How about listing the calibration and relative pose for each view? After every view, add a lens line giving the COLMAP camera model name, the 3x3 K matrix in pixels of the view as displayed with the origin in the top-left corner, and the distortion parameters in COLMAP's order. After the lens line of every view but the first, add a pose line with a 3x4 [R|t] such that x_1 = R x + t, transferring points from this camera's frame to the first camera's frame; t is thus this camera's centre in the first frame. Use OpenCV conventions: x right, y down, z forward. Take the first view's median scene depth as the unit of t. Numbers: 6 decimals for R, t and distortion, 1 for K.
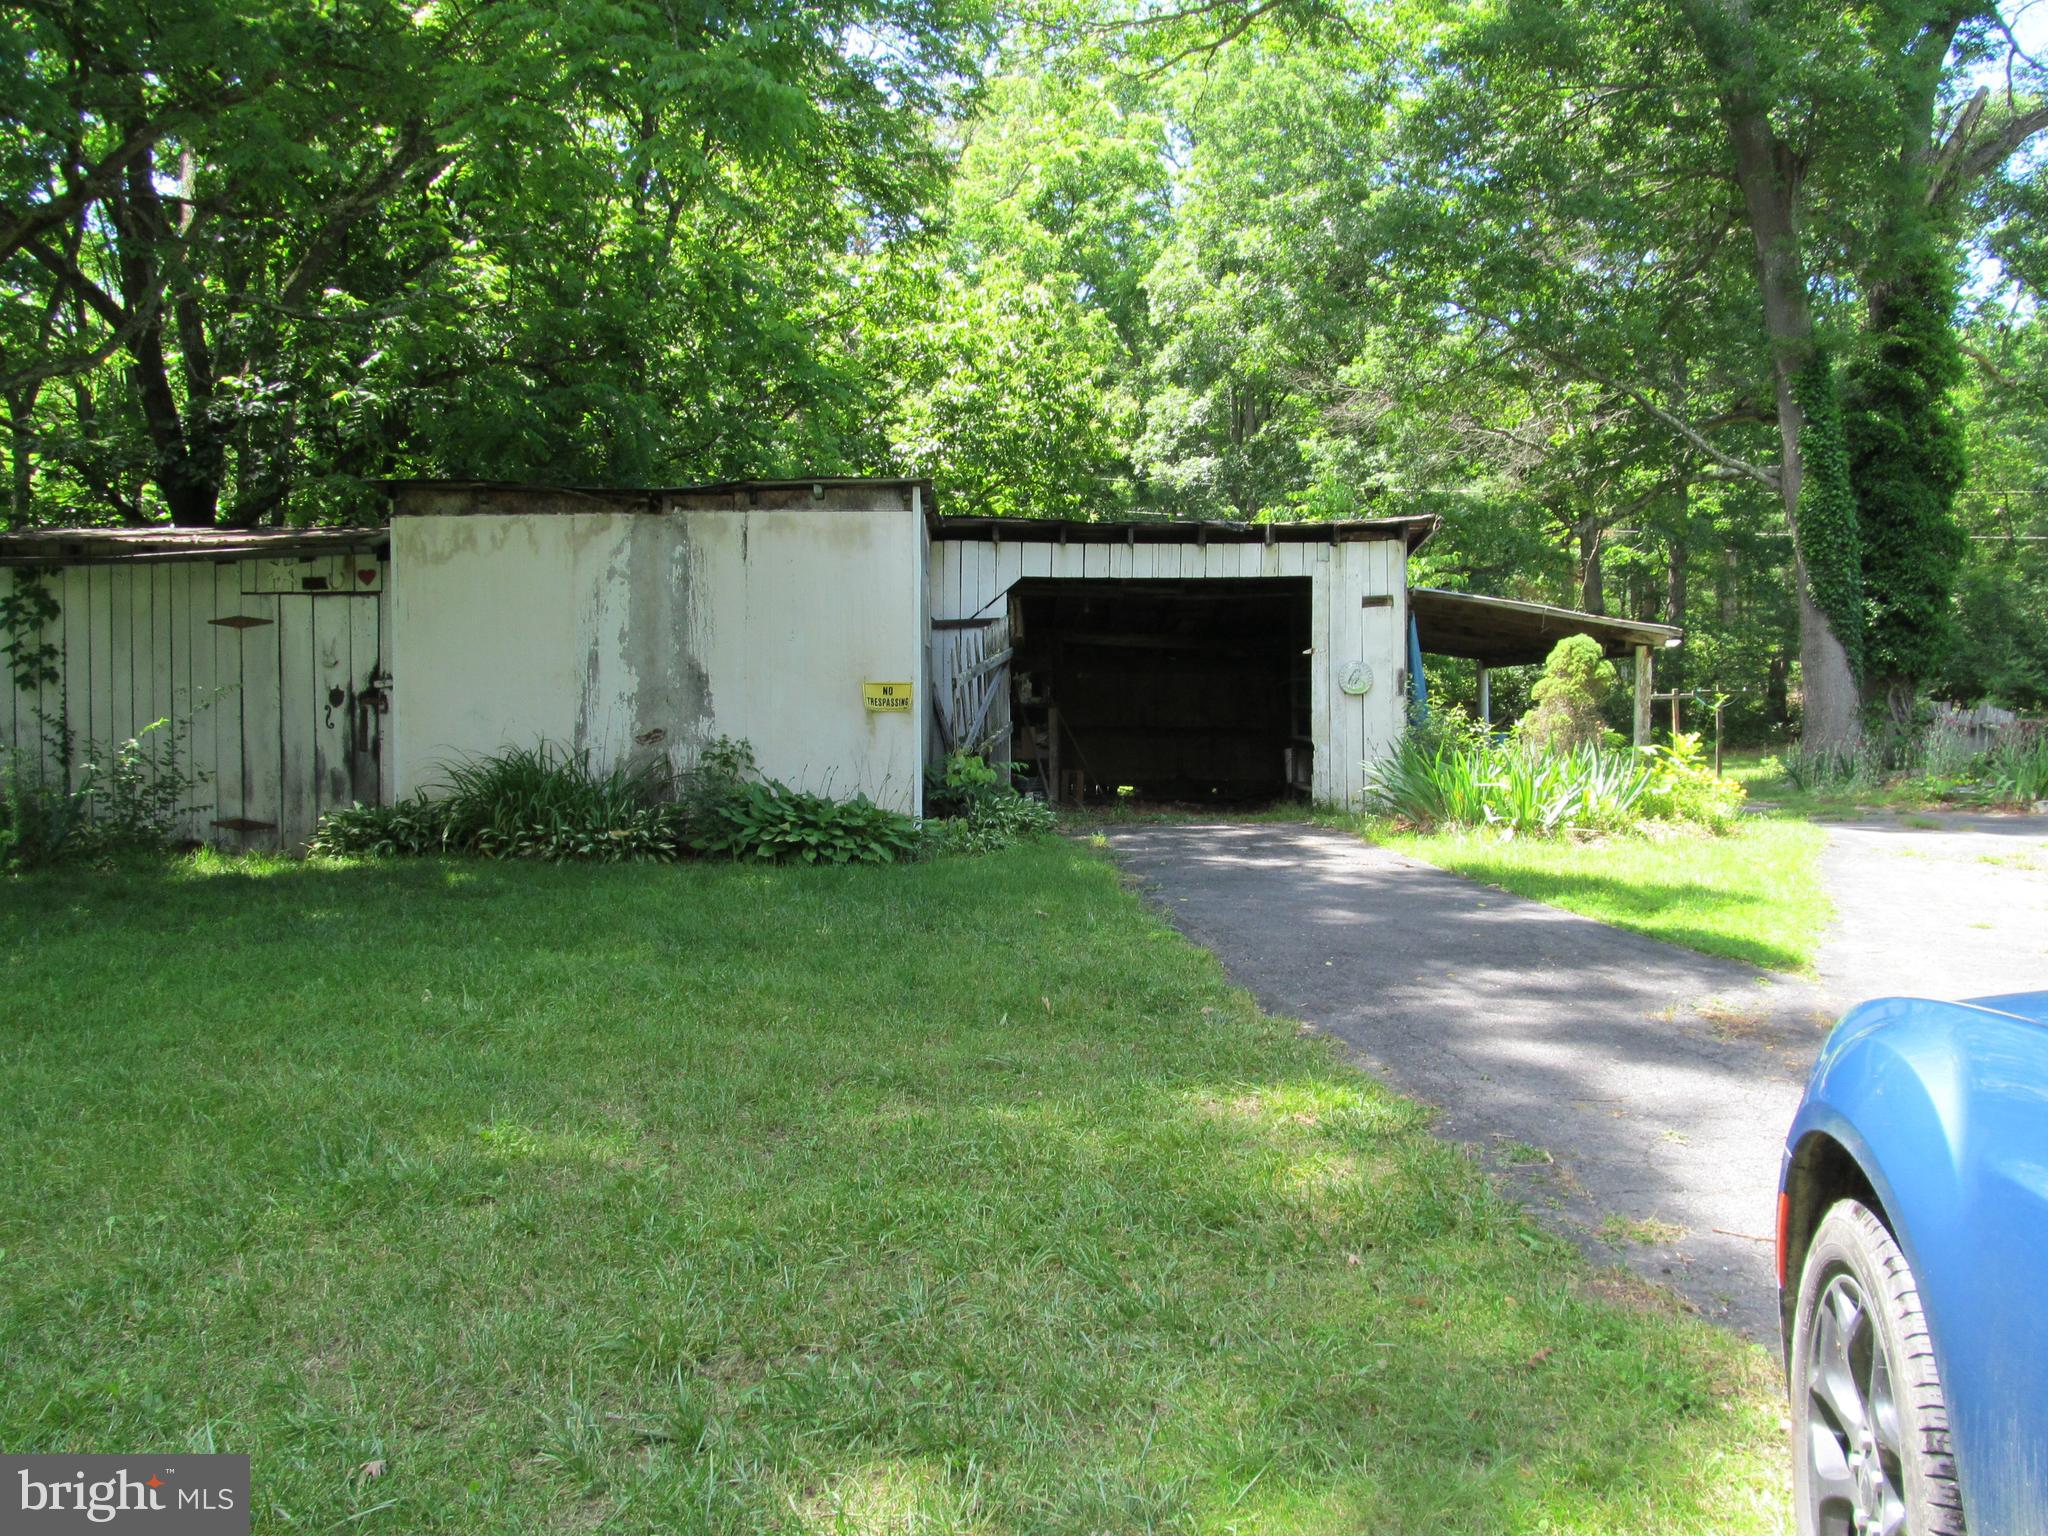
lens RADIAL K [[1744.2, 0, 1029.1], [0, 1744.2, 750.9], [0, 0, 1]] dist [-0.061109, 0.038303]
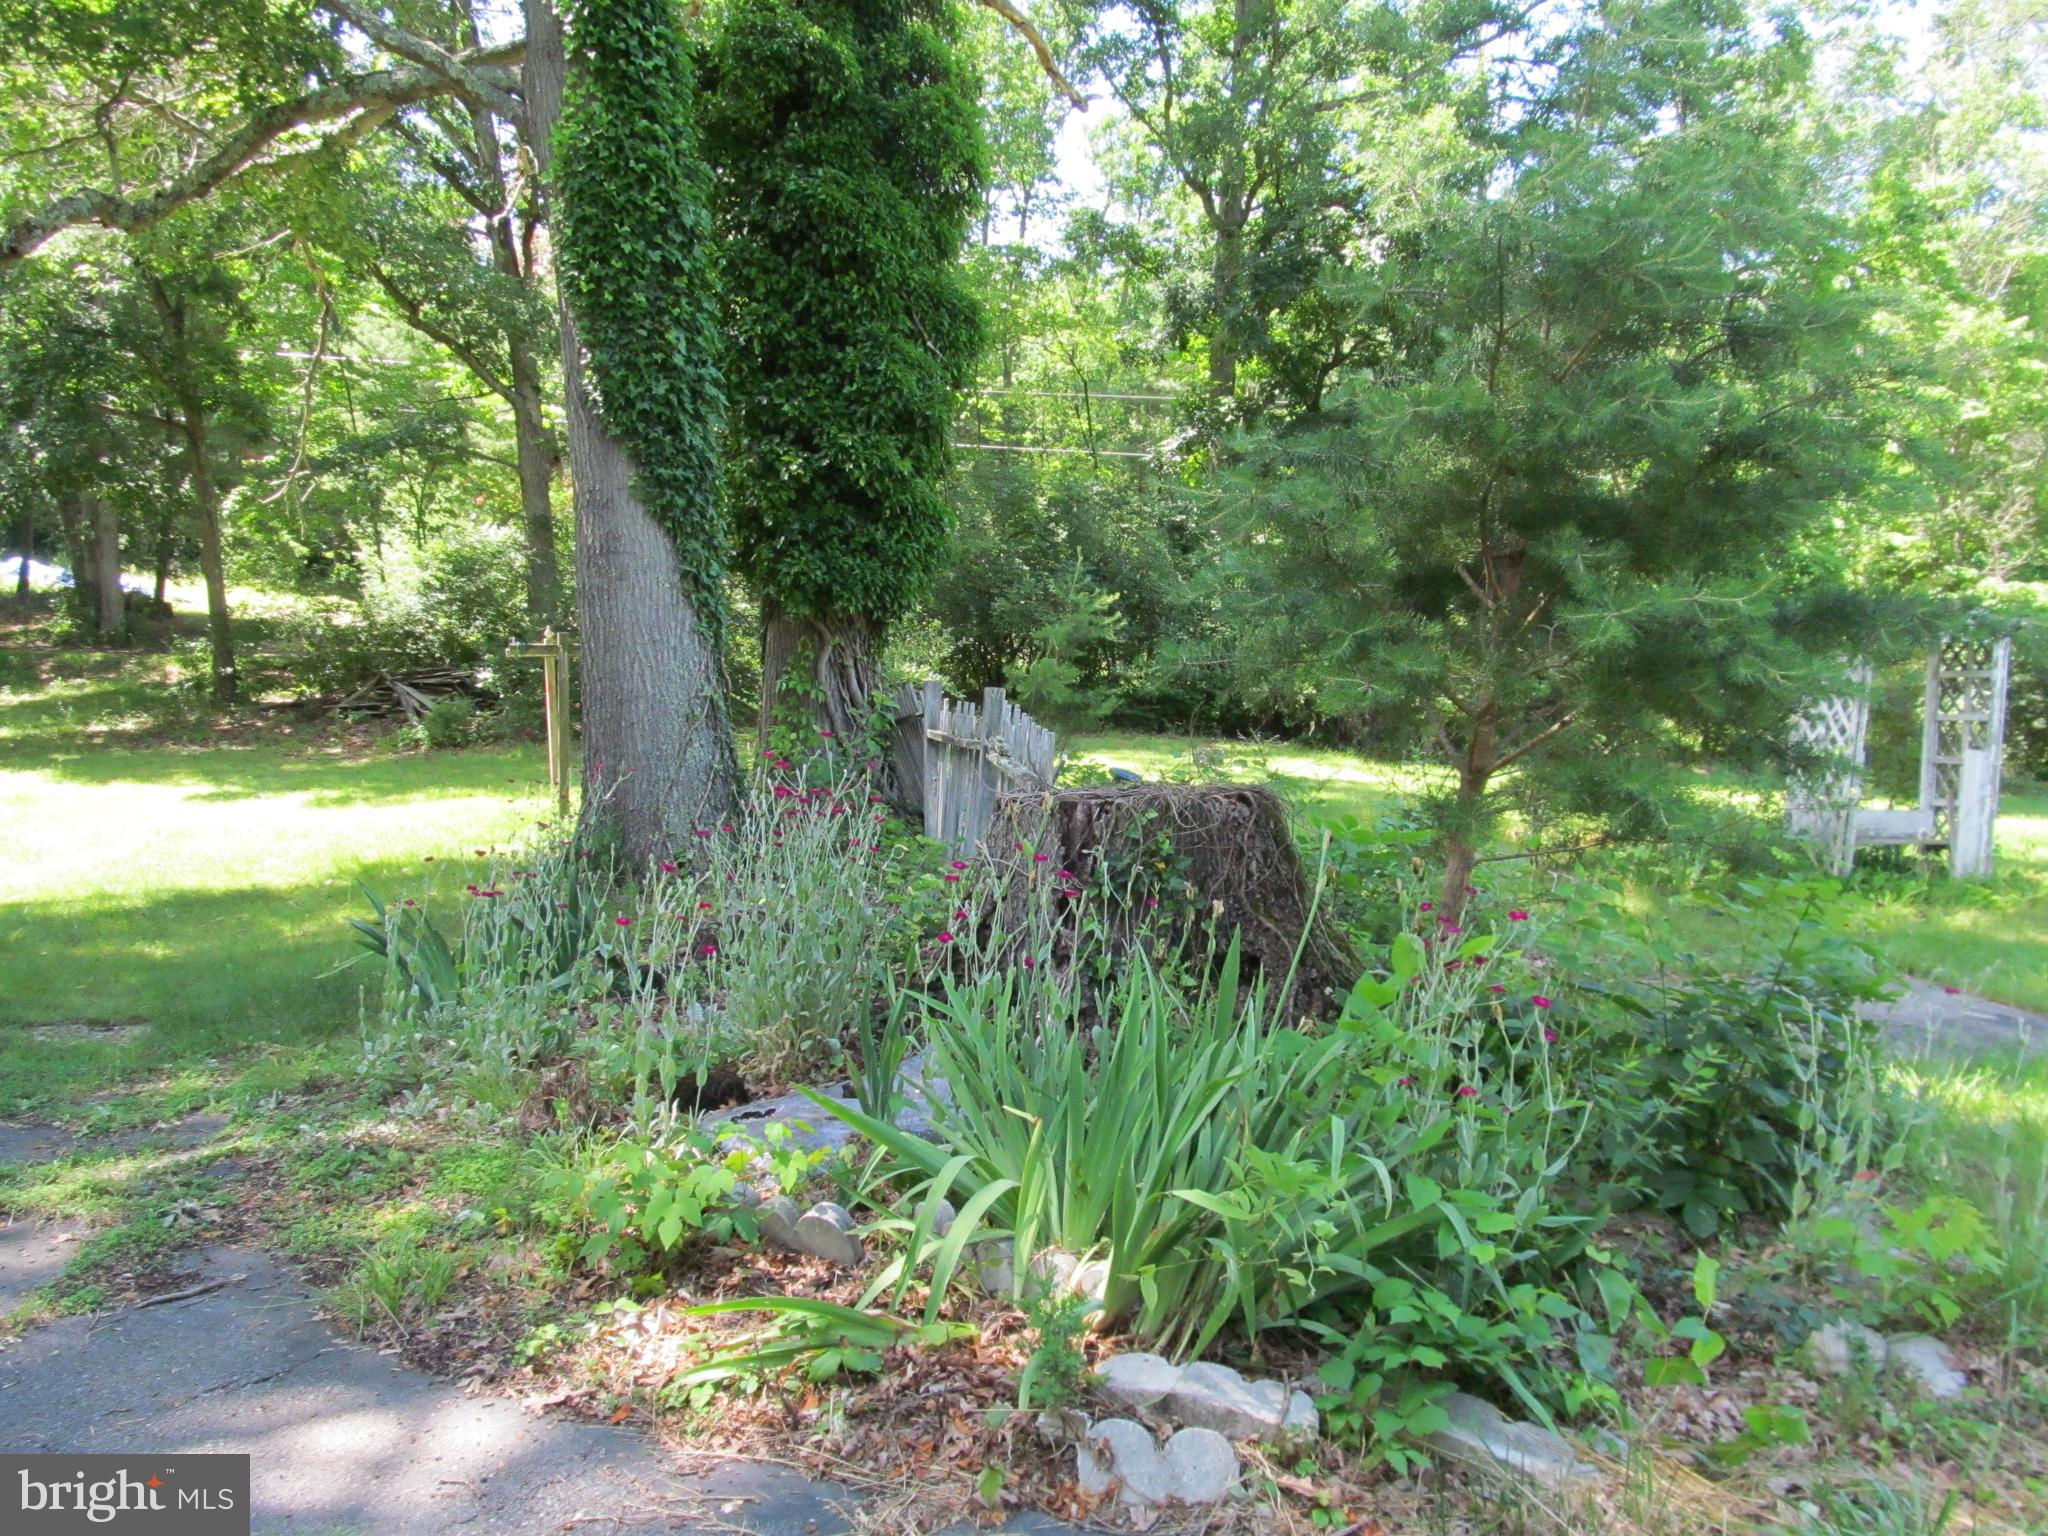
lens RADIAL K [[1744.2, 0, 1032.3], [0, 1744.2, 752.2], [0, 0, 1]] dist [-0.061109, 0.038303]
pose [[0.887233, -0.019872, 0.460893, 0.363836], [0.007728, 0.999572, 0.028220, -0.023241], [-0.461257, -0.021476, 0.887007, 0.619069]]
